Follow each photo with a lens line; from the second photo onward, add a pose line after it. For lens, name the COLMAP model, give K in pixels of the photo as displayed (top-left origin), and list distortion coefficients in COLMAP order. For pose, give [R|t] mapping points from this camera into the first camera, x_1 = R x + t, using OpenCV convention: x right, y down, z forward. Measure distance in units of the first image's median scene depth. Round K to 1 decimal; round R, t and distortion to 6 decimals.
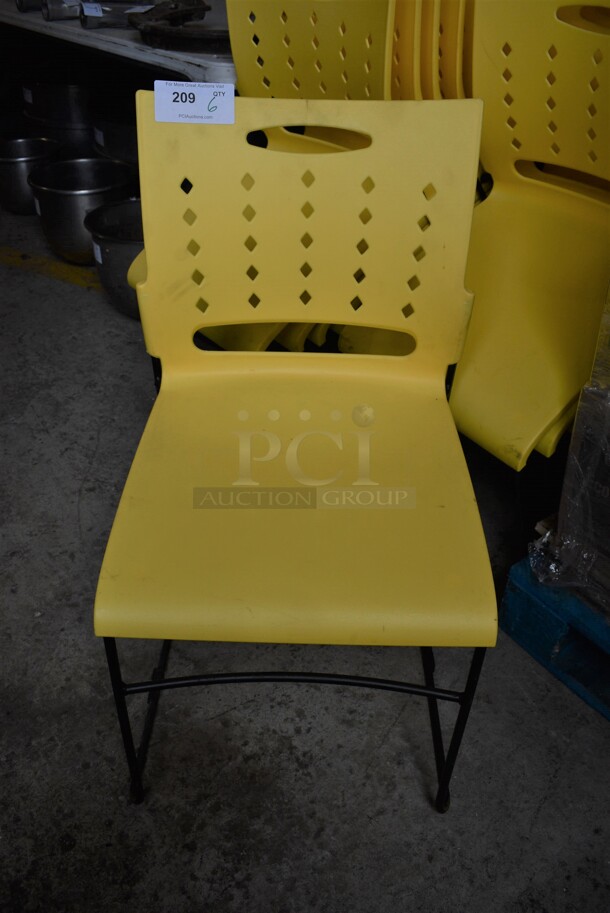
lens RADIAL K [[729.7, 0, 305.0], [0, 729.7, 456.5], [0, 0, 1]] dist [-0.106311, 0.026800]
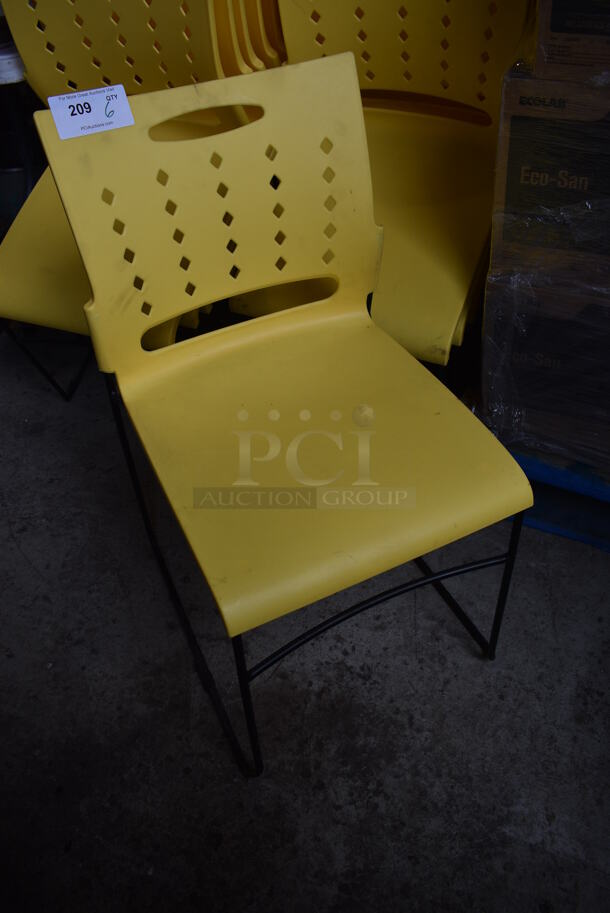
lens RADIAL K [[729.7, 0, 305.0], [0, 729.7, 456.5], [0, 0, 1]] dist [-0.106311, 0.026800]
pose [[0.888489, -0.355618, 0.290040, -0.307766], [0.327439, 0.934103, 0.142249, -0.086854], [-0.321514, -0.031417, 0.946383, -0.025750]]
